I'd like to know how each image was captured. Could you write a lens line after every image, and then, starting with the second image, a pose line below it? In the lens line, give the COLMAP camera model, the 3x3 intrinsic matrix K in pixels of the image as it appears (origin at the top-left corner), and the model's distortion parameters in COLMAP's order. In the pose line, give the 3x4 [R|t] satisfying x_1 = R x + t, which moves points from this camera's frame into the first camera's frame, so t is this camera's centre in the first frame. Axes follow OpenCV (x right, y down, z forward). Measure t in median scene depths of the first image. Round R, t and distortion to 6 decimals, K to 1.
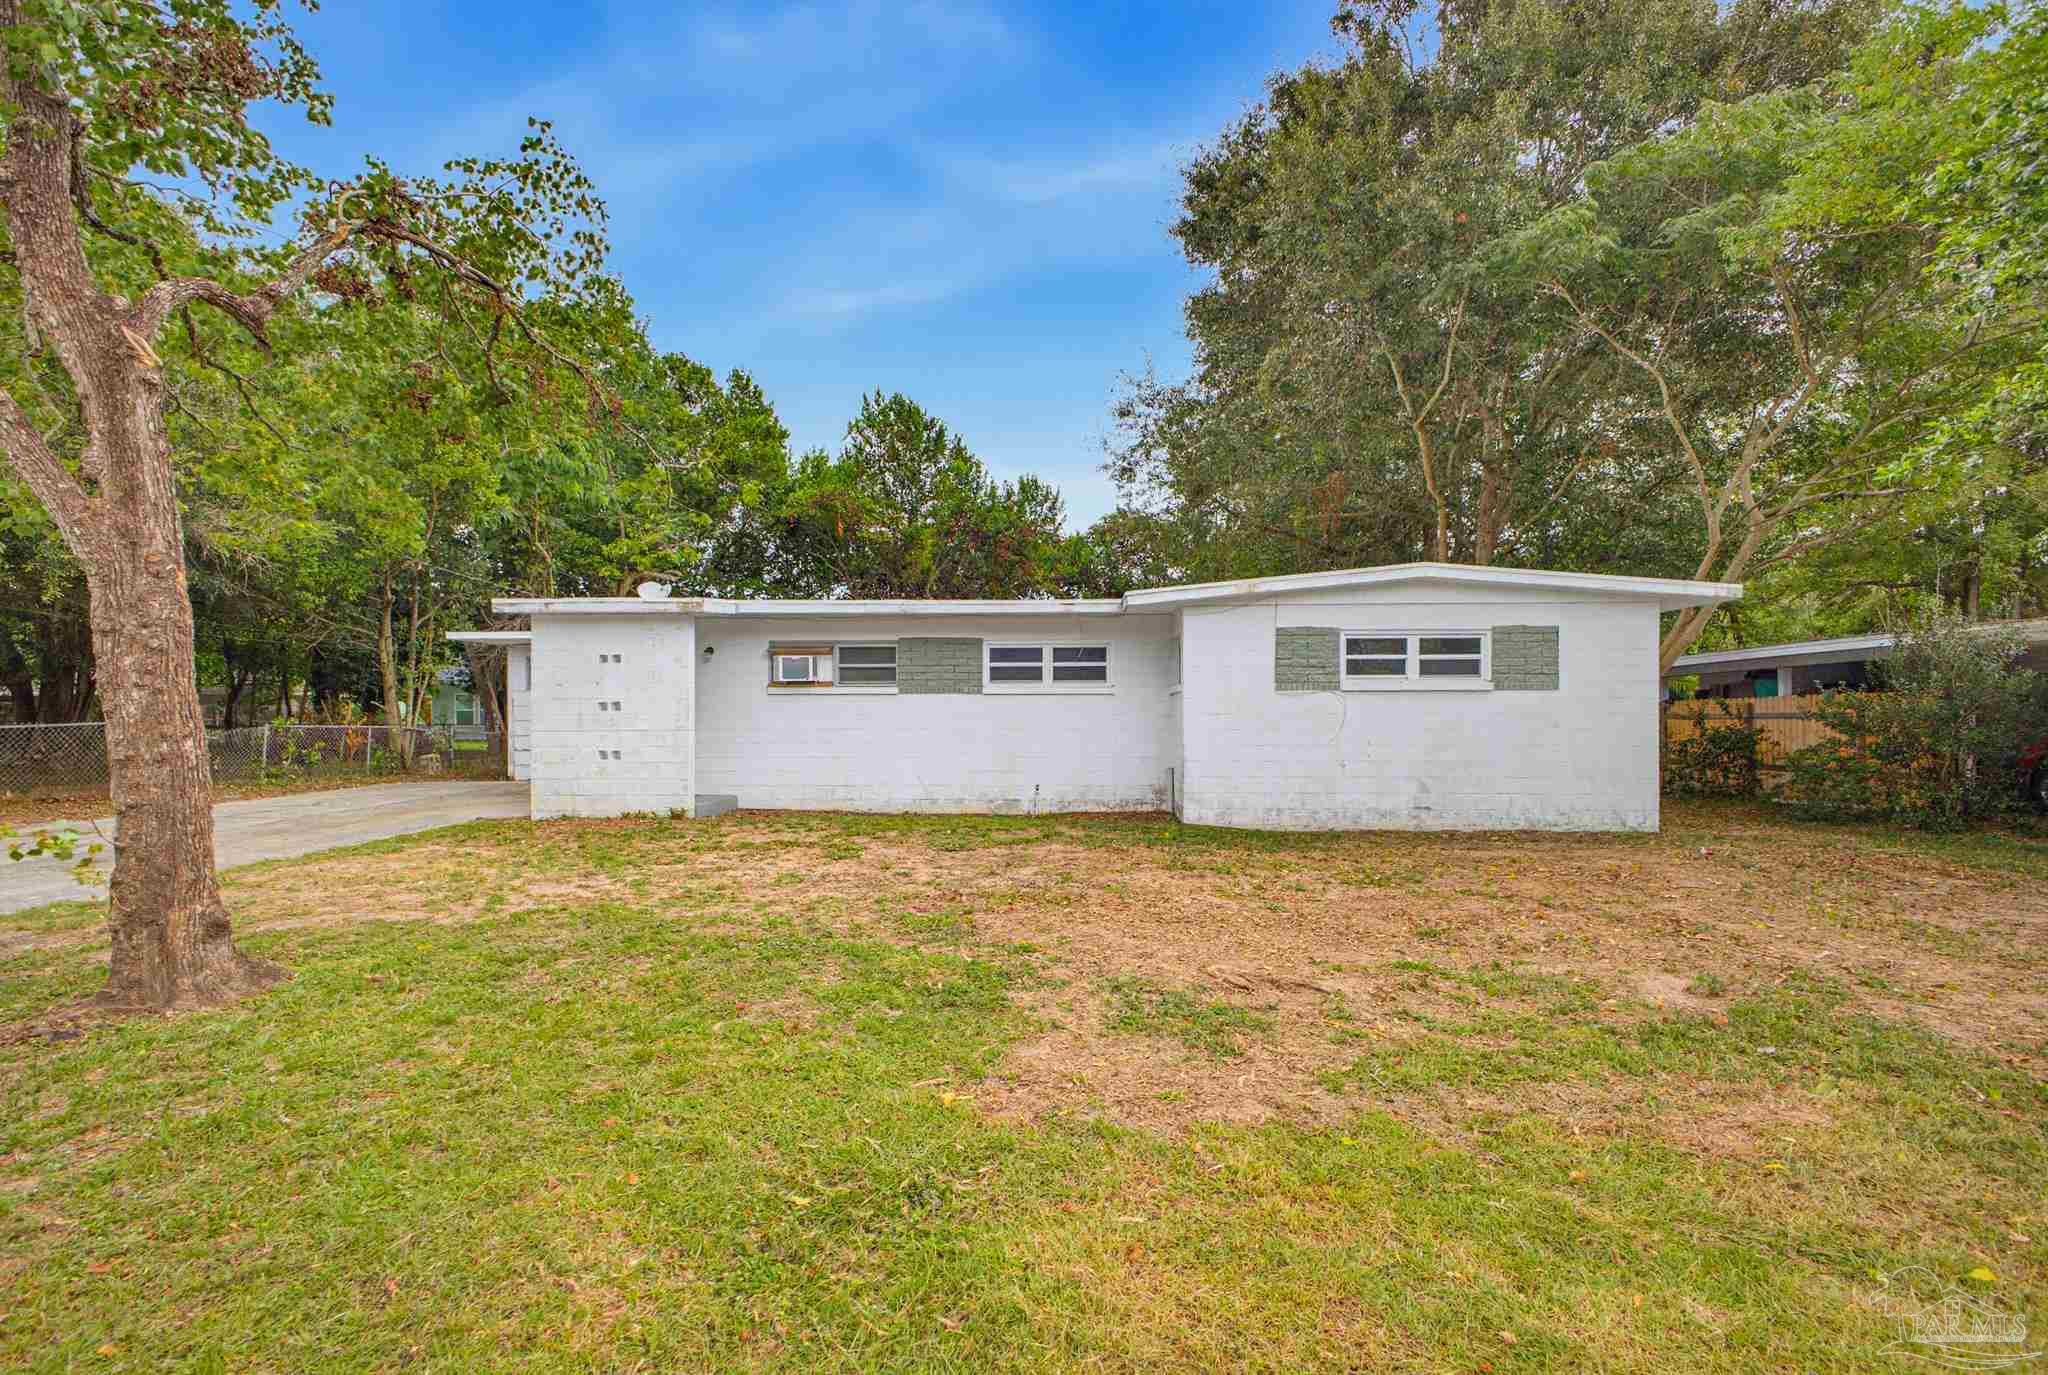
lens RADIAL K [[942.6, 0, 1008.6], [0, 942.6, 690.0], [0, 0, 1]] dist [0.030410, -0.019507]
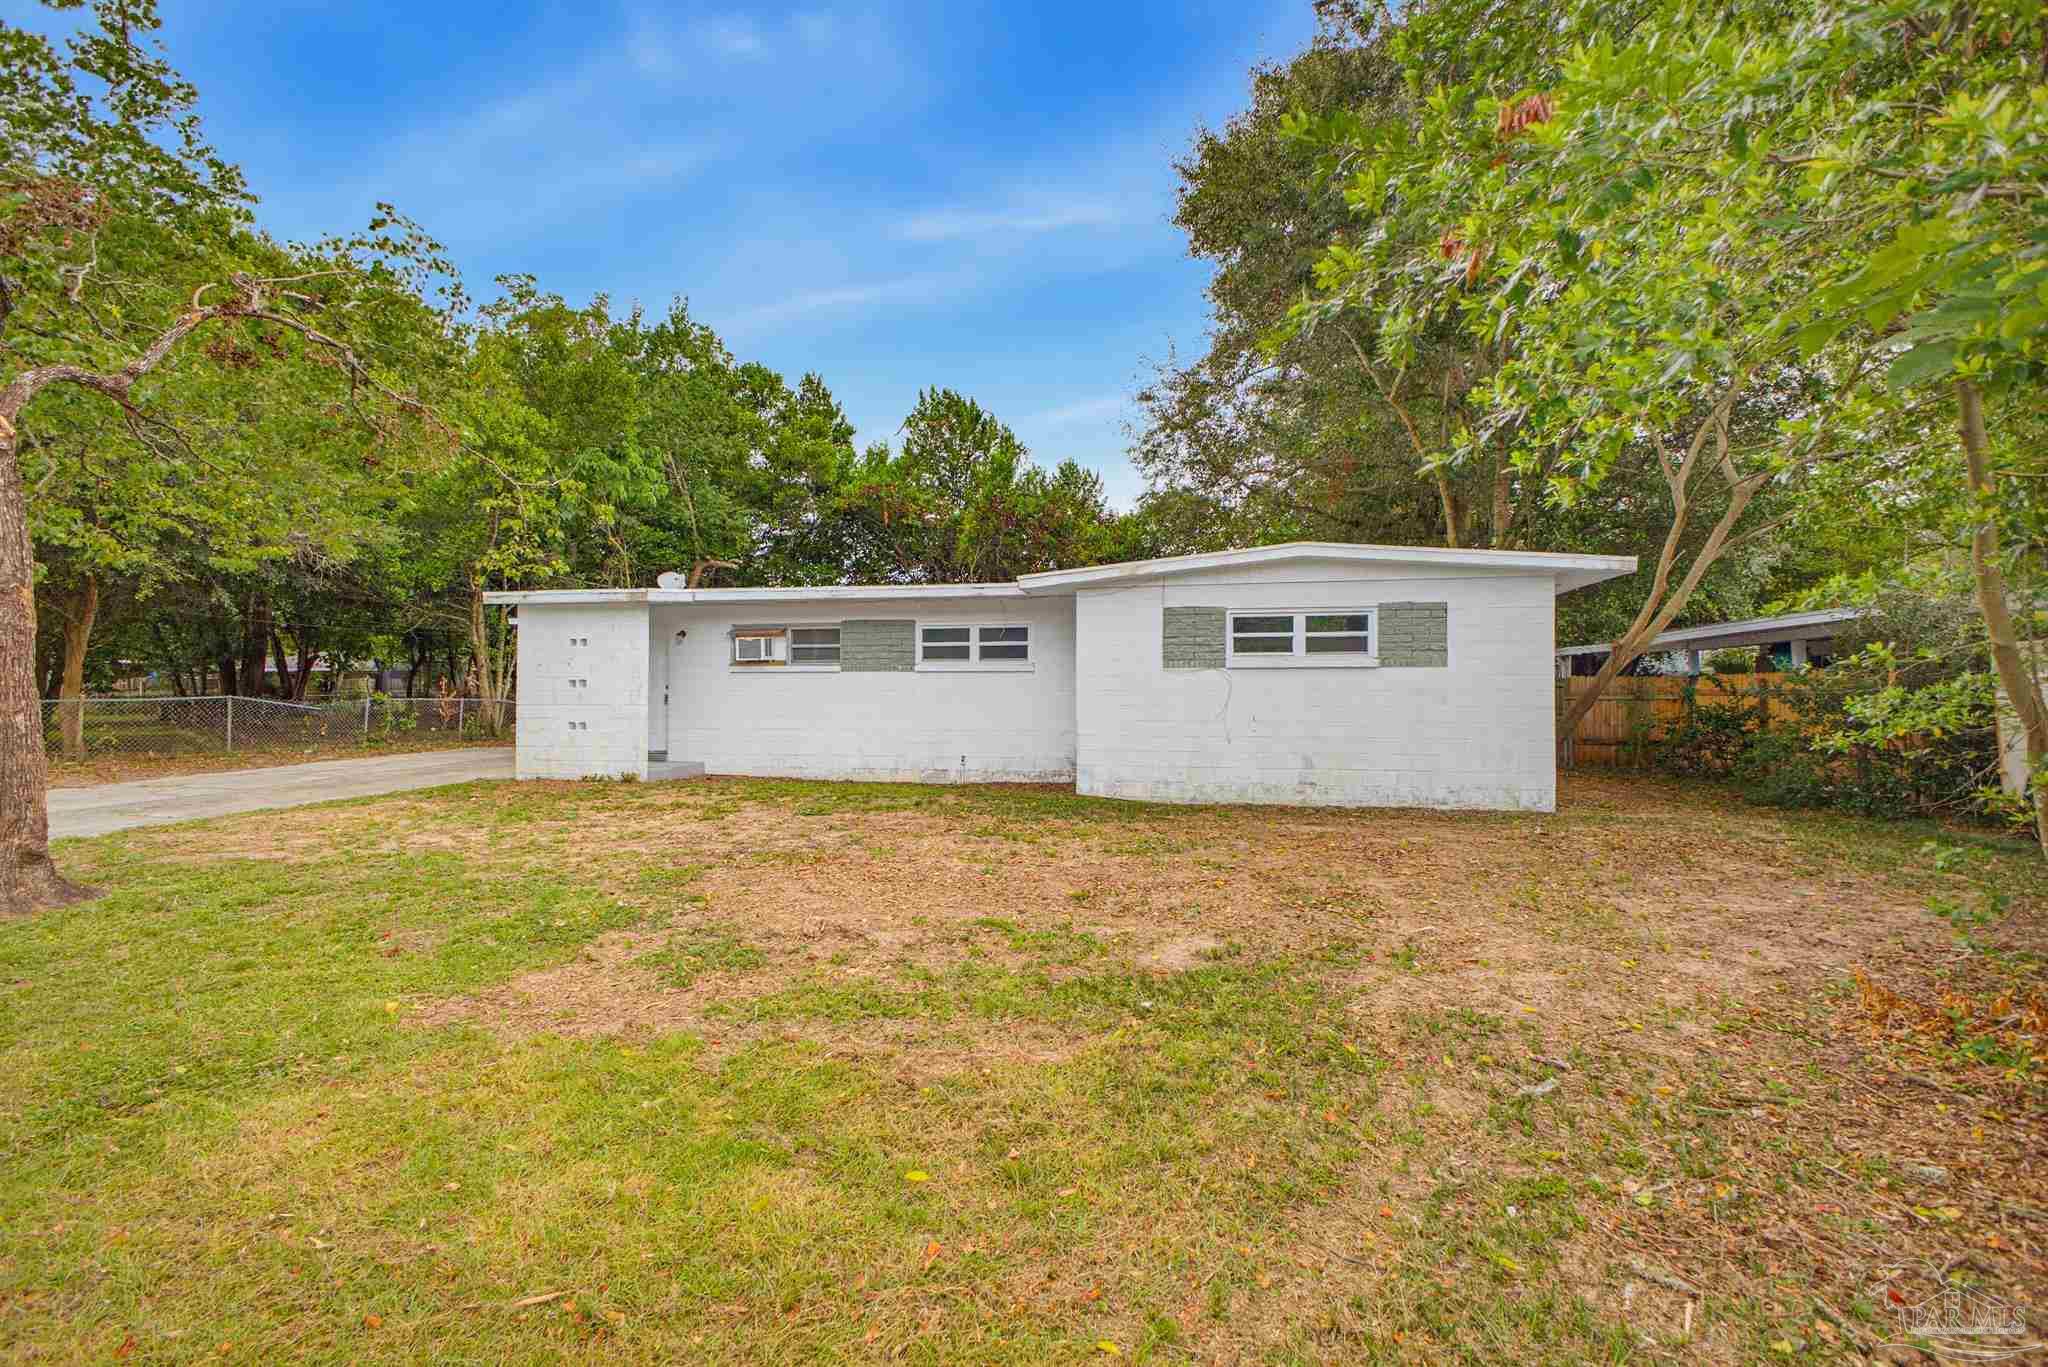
lens RADIAL K [[917.7, 0, 1018.8], [0, 917.7, 655.6], [0, 0, 1]] dist [0.012276, -0.000189]
pose [[0.987646, -0.005273, -0.156614, 0.257275], [0.003762, 0.999943, -0.009946, -0.003153], [0.156657, 0.009234, 0.987610, -0.018942]]
